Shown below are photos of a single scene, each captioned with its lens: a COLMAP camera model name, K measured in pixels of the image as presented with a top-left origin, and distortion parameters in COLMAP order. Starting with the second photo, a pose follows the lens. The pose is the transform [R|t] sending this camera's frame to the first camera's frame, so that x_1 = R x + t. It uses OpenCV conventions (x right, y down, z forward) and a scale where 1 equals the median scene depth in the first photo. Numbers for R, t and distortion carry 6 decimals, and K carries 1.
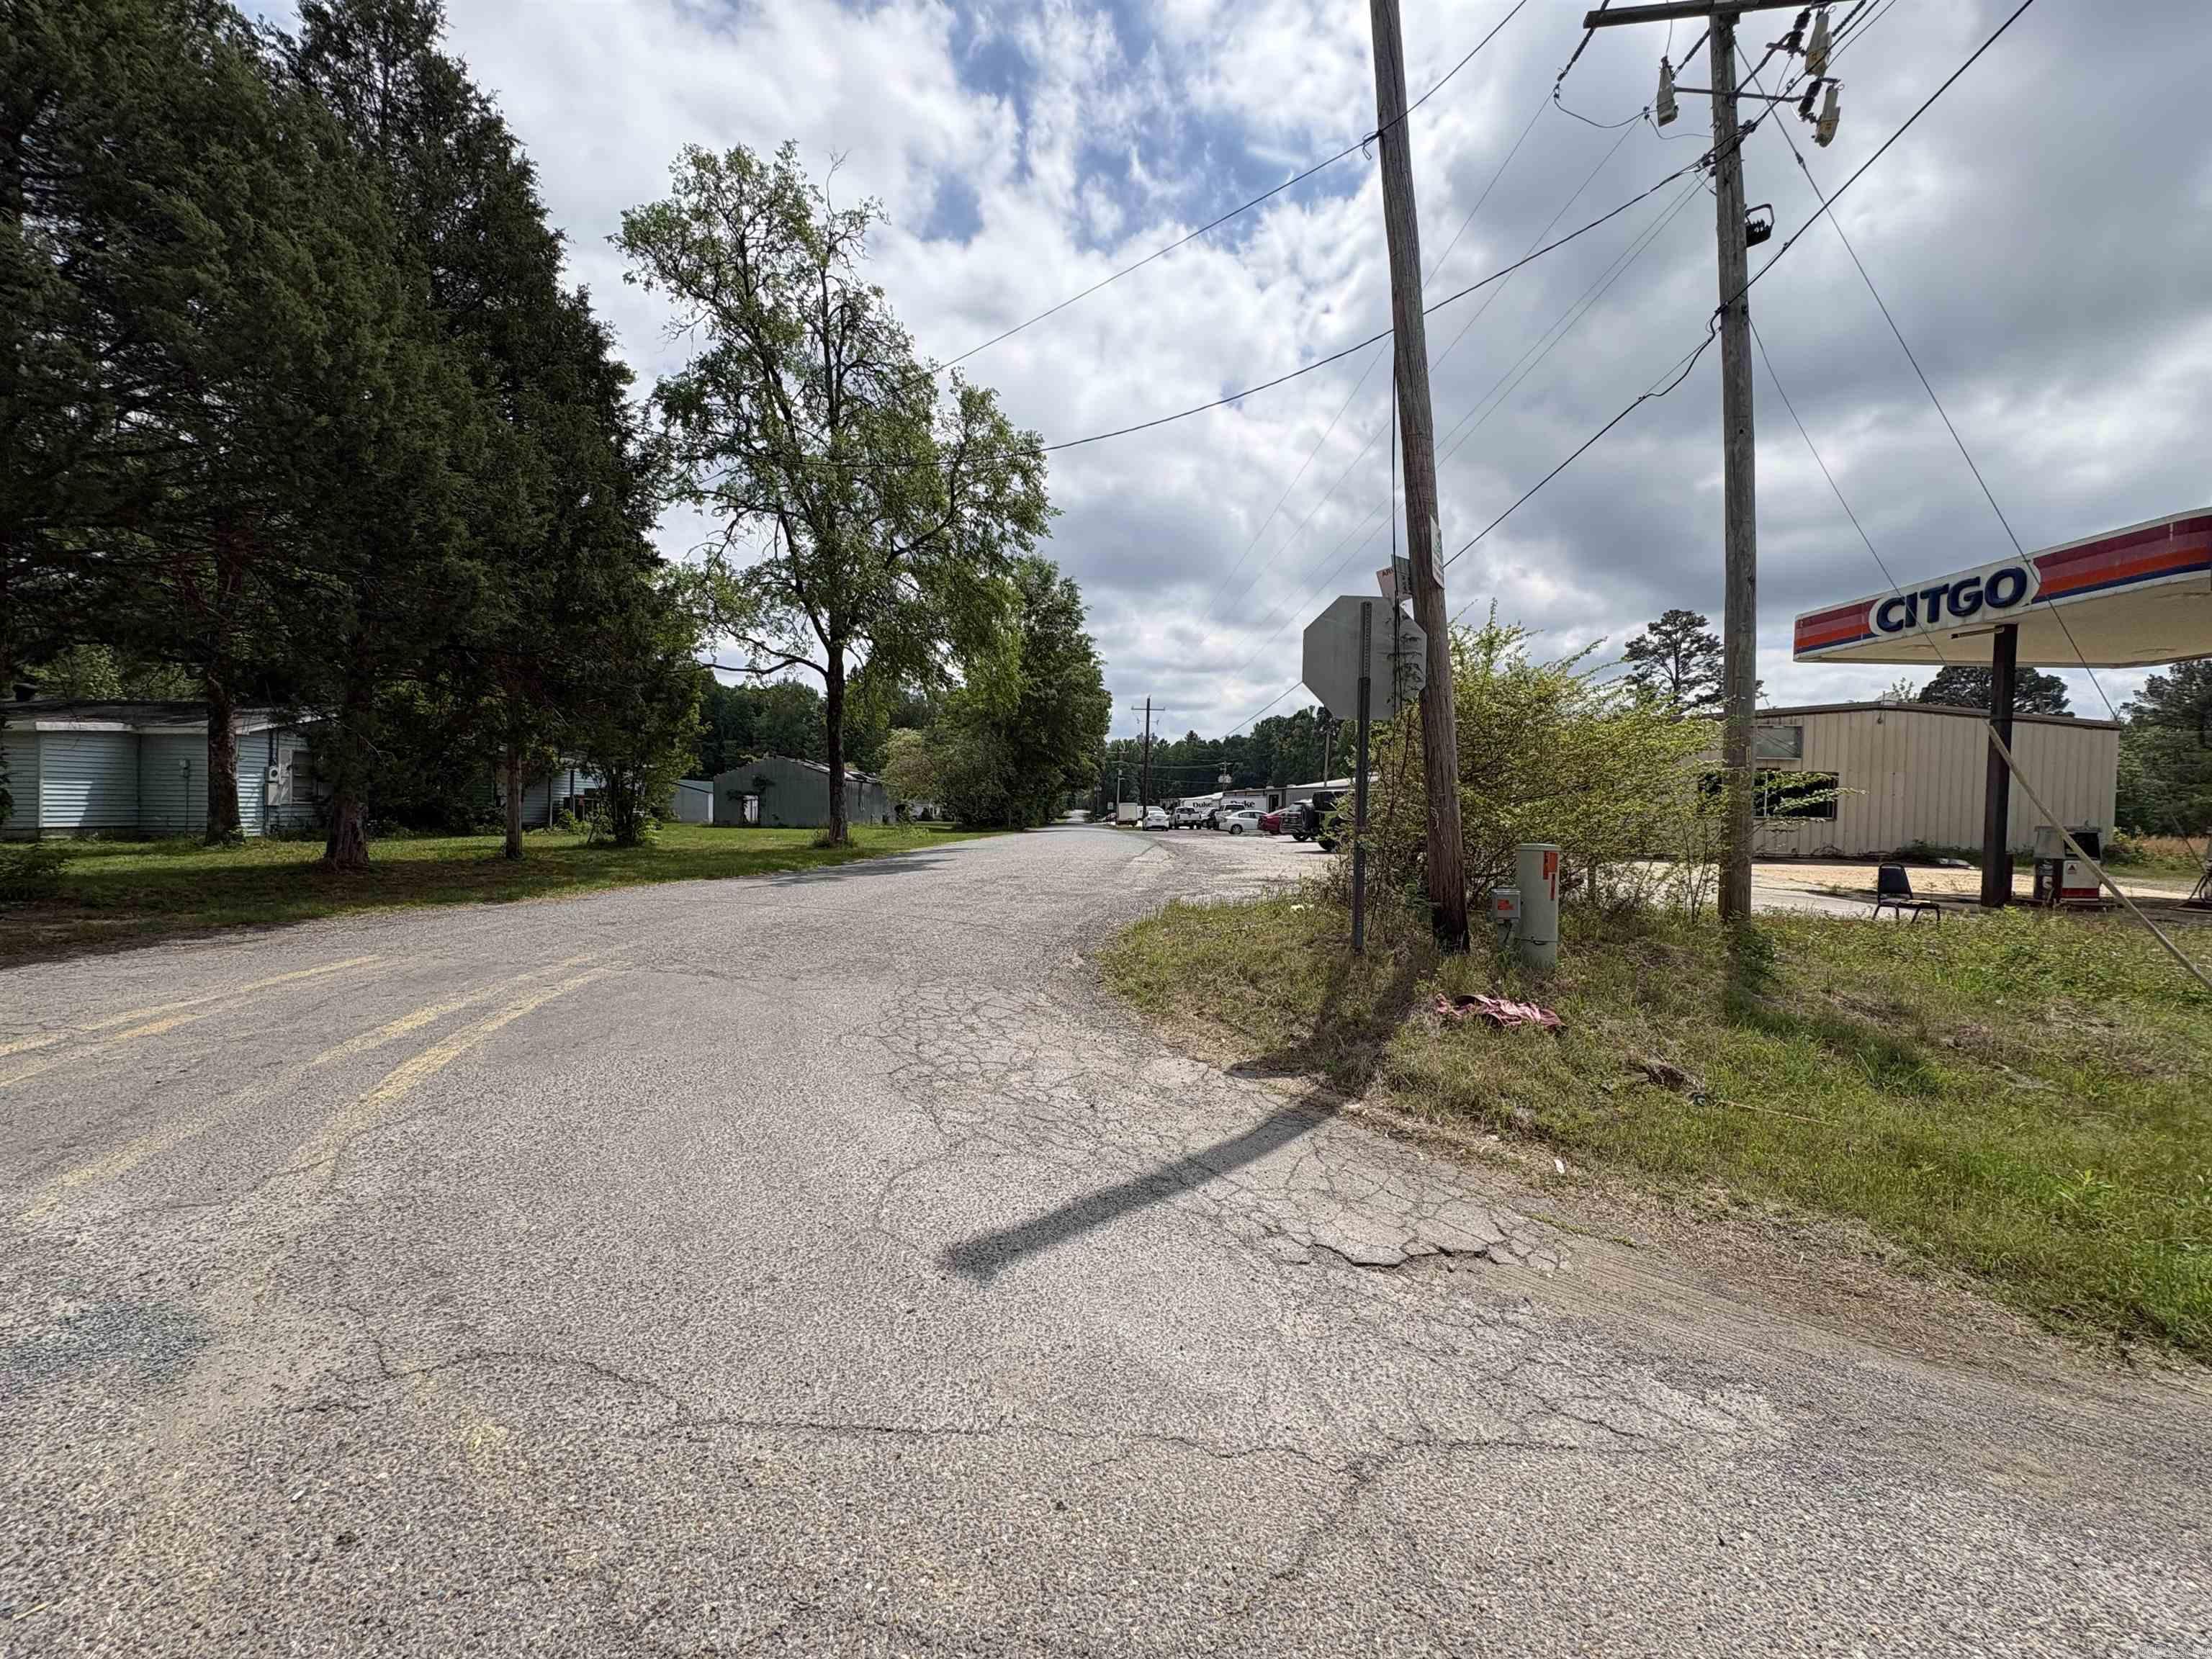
lens RADIAL K [[873.6, 0, 1105.9], [0, 873.6, 827.9], [0, 0, 1]] dist [-0.003730, -0.000255]
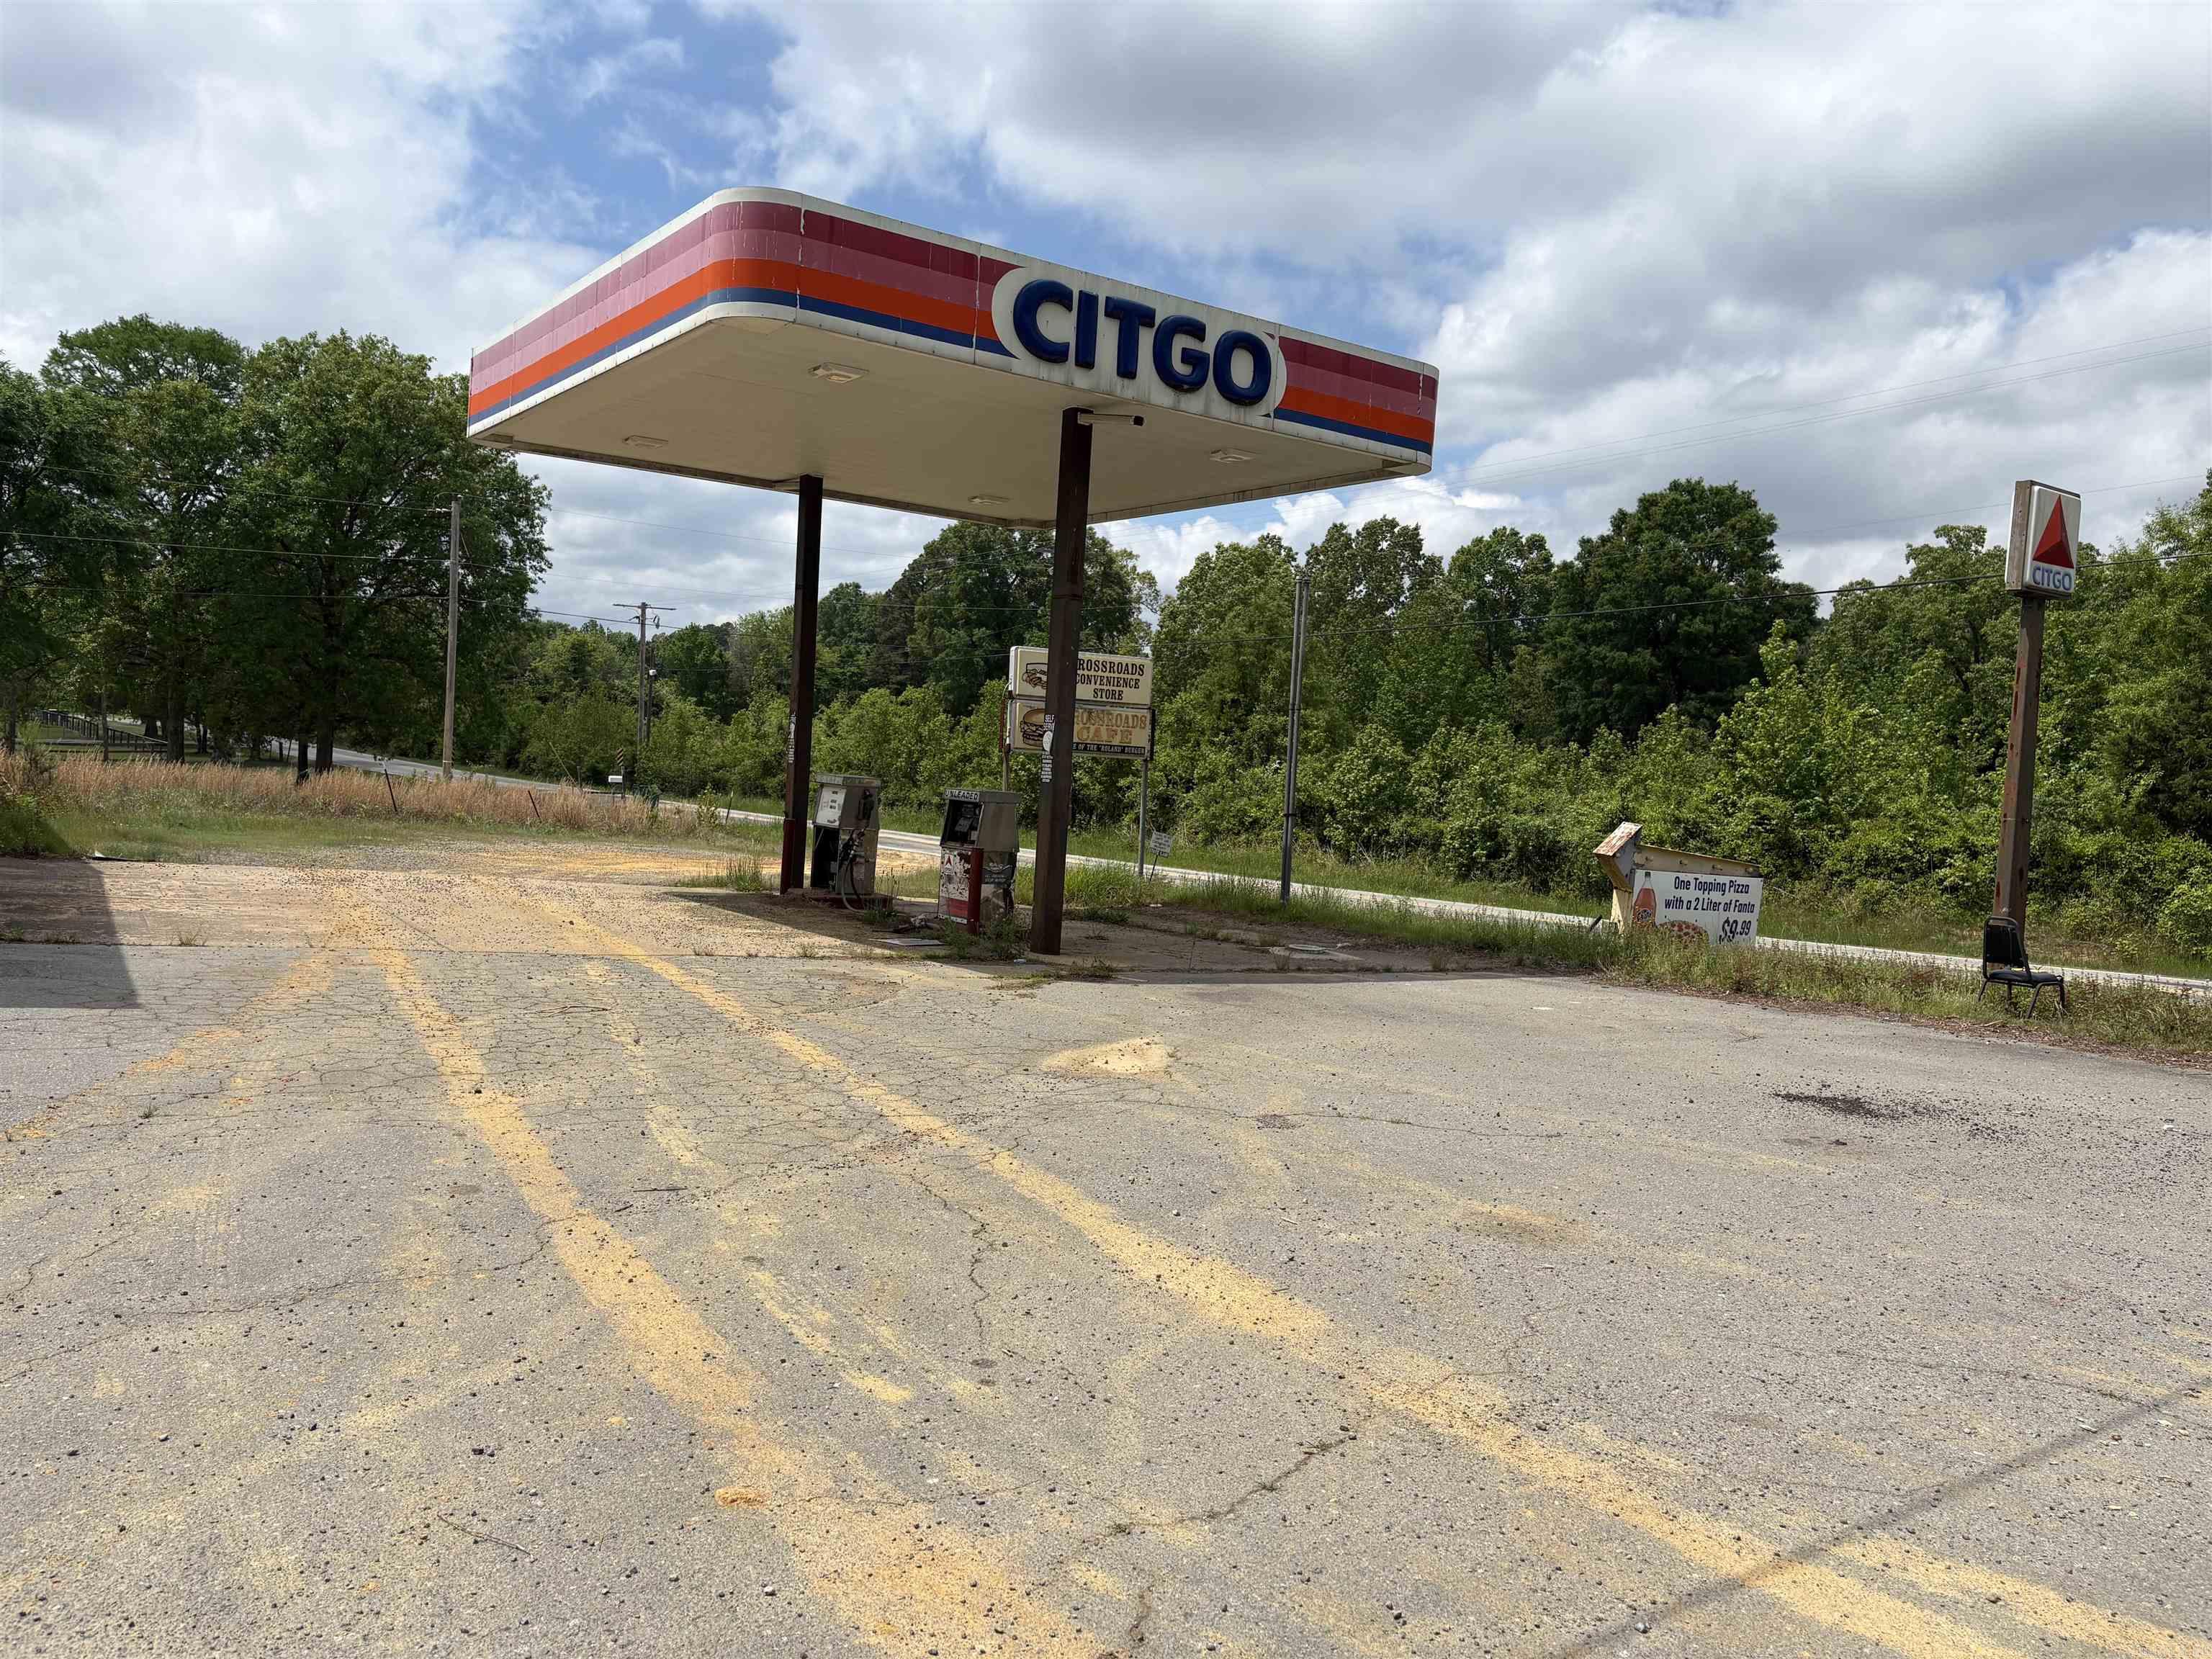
lens RADIAL K [[1658.2, 0, 1110.4], [0, 1658.2, 836.3], [0, 0, 1]] dist [0.044757, -0.032726]
pose [[-0.574584, -0.082624, 0.814264, 0.201768], [-0.045181, 0.996576, 0.069242, -0.050893], [-0.817198, 0.002996, -0.576350, 1.566576]]
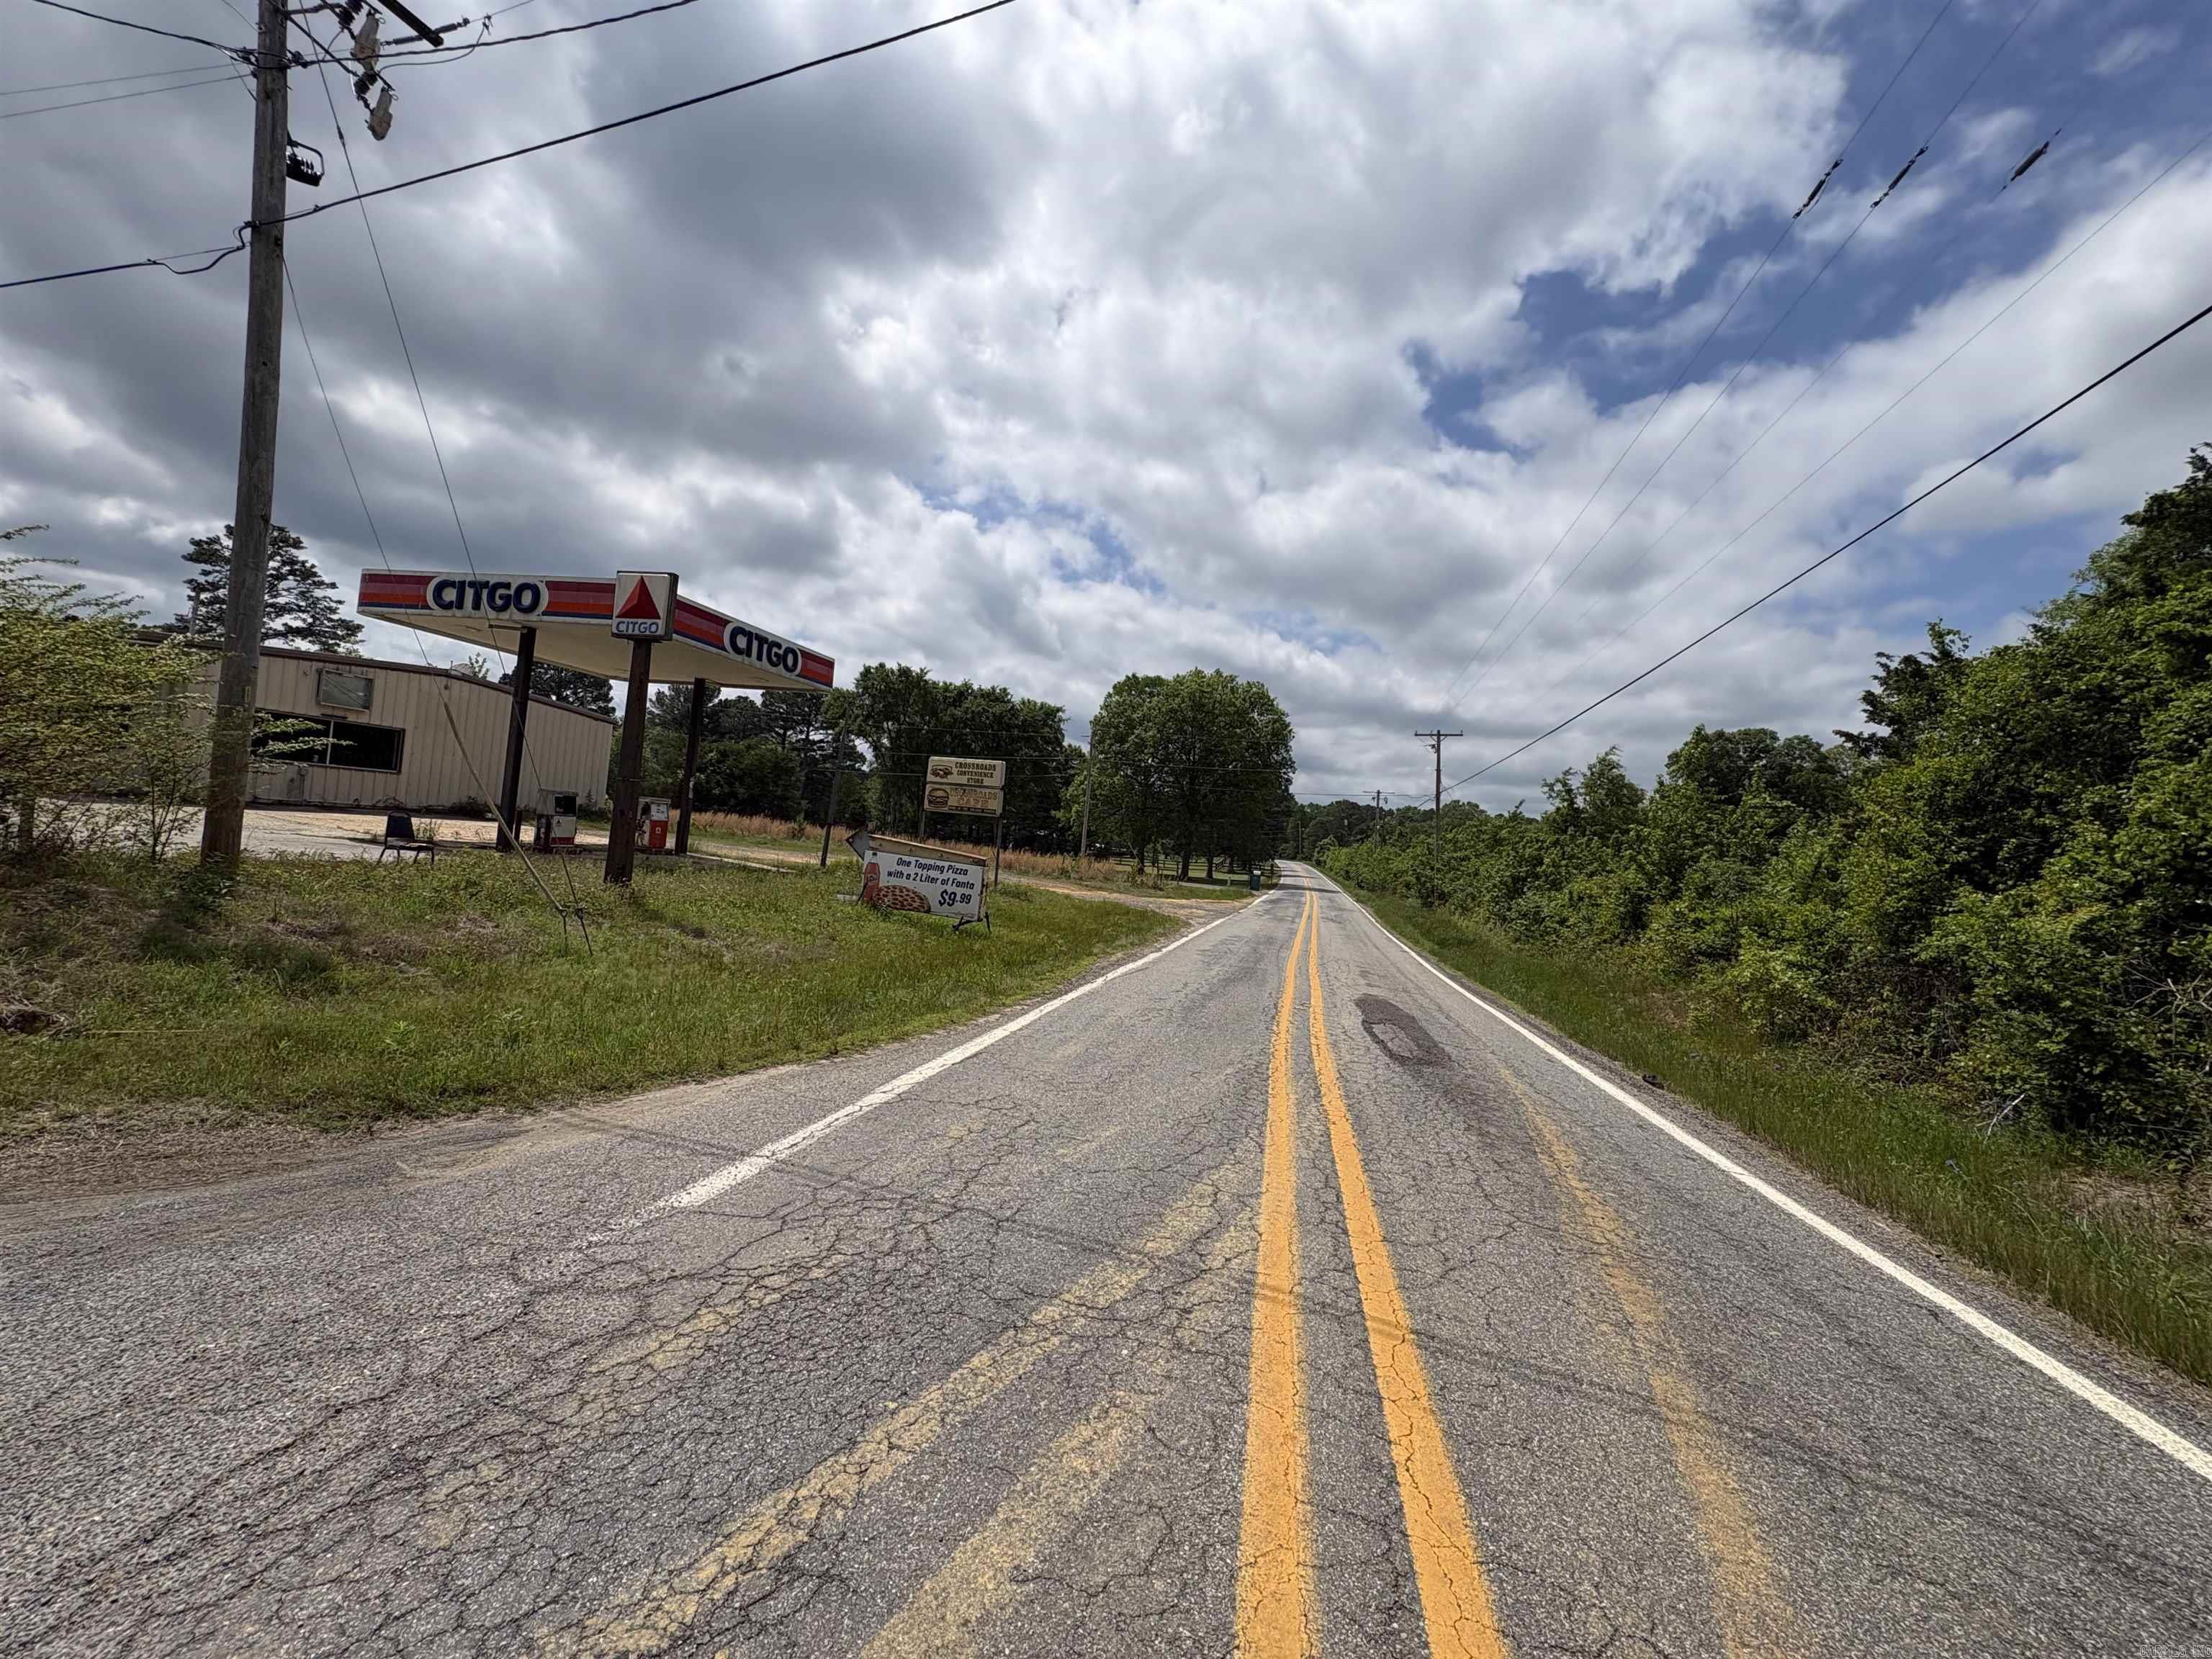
lens RADIAL K [[873.6, 0, 1106.4], [0, 873.6, 828.2], [0, 0, 1]] dist [-0.003730, -0.000255]
pose [[0.218874, 0.017371, 0.975599, -0.003018], [-0.067839, 0.997693, -0.002545, 0.002045], [-0.973392, -0.065627, 0.219547, -0.105260]]
